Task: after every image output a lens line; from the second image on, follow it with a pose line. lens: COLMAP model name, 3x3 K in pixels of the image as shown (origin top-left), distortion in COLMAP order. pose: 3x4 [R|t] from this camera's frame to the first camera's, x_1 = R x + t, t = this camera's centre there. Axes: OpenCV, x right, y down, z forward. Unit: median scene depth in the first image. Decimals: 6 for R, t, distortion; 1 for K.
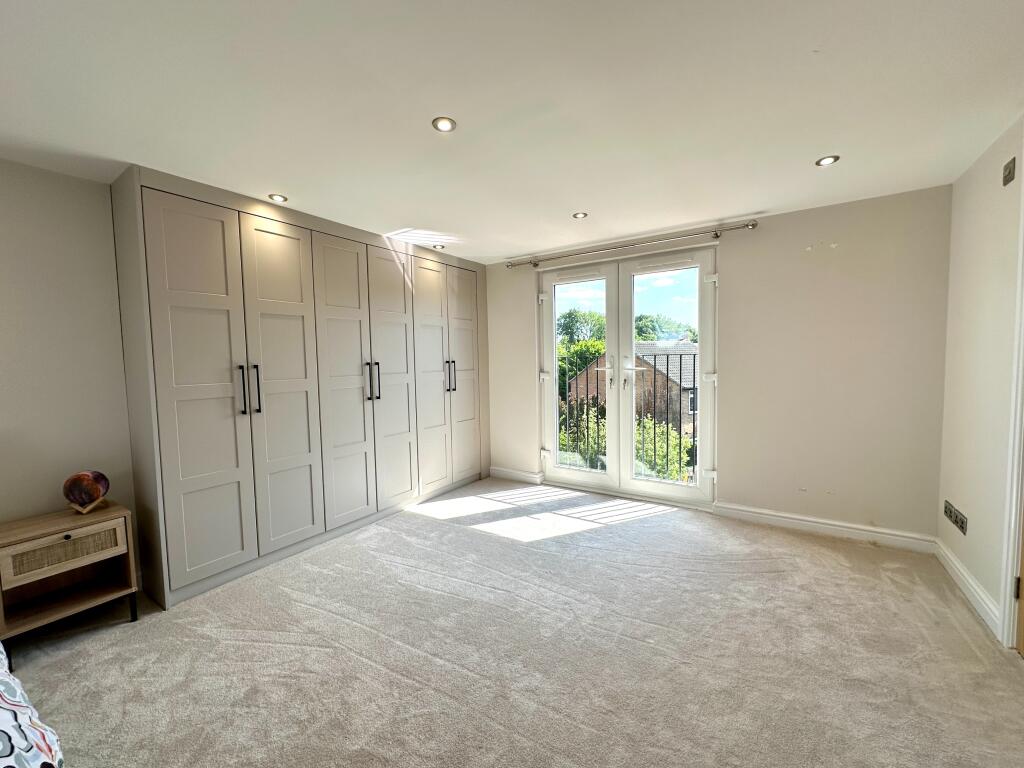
lens RADIAL K [[411.2, 0, 522.8], [0, 411.2, 379.3], [0, 0, 1]] dist [-0.002261, -0.000322]
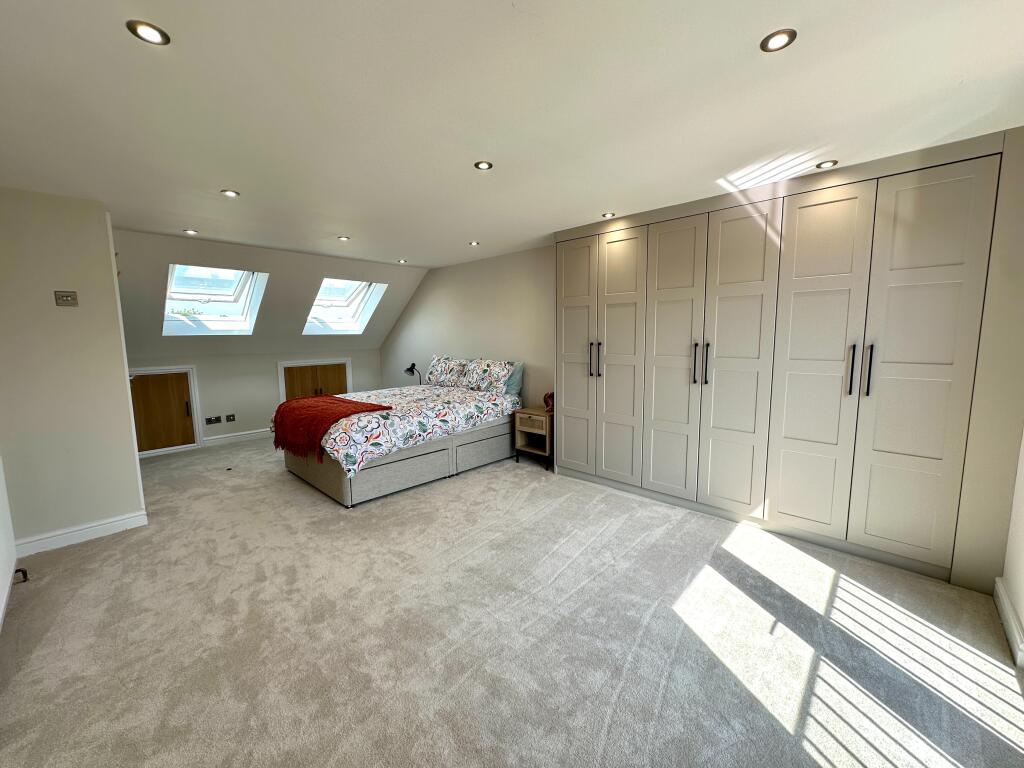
lens RADIAL K [[411.2, 0, 506.4], [0, 411.2, 382.6], [0, 0, 1]] dist [-0.002261, -0.000322]
pose [[-0.188803, 0.129466, -0.973443, 0.595408], [-0.041520, 0.989333, 0.139633, -0.060772], [0.981137, 0.066781, -0.181414, 0.702128]]
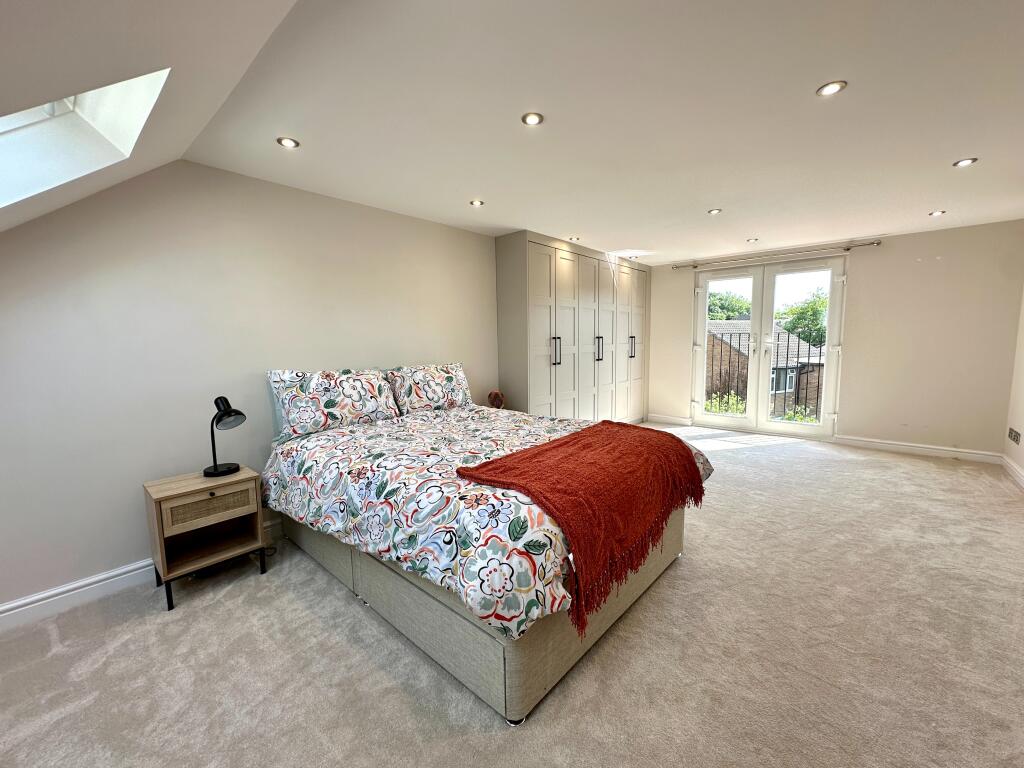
lens RADIAL K [[411.2, 0, 519.0], [0, 411.2, 380.7], [0, 0, 1]] dist [-0.002261, -0.000322]
pose [[0.990014, 0.021066, -0.139383, -0.422549], [-0.013620, 0.998439, 0.054164, 0.043106], [0.140307, -0.051725, 0.988756, -0.558452]]
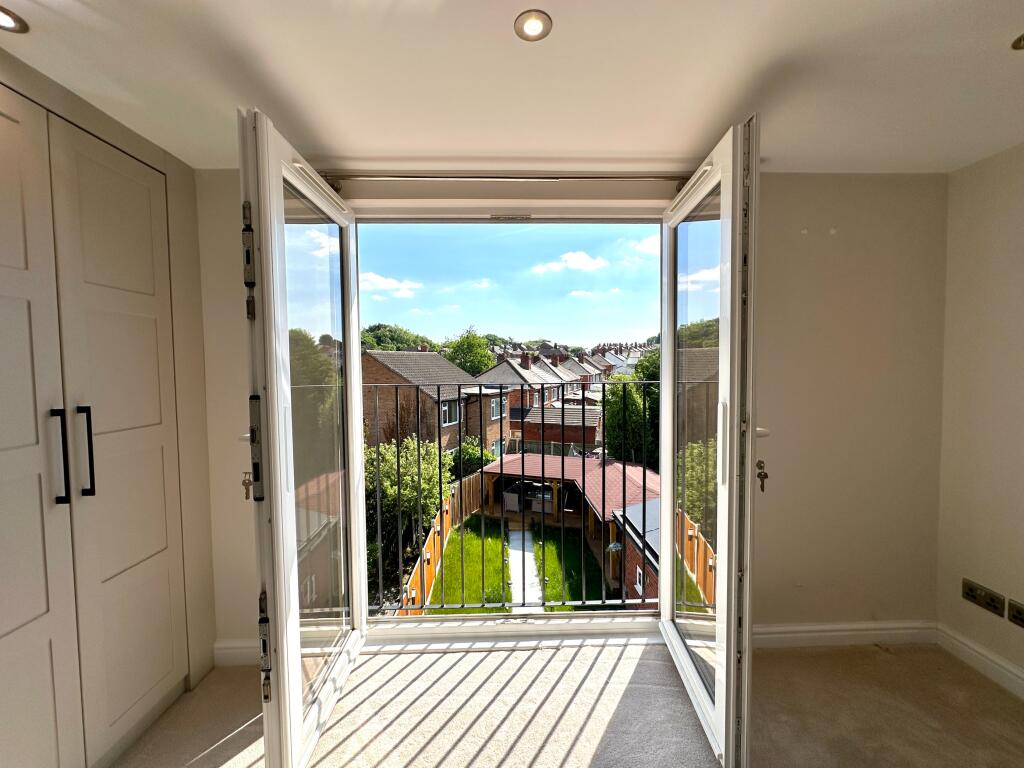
lens RADIAL K [[411.2, 0, 510.1], [0, 411.2, 381.6], [0, 0, 1]] dist [-0.002261, -0.000322]
pose [[0.829559, -0.012826, 0.558272, -0.075392], [0.022962, 0.999674, -0.011154, -0.062103], [-0.557947, 0.022072, 0.829583, 0.601275]]
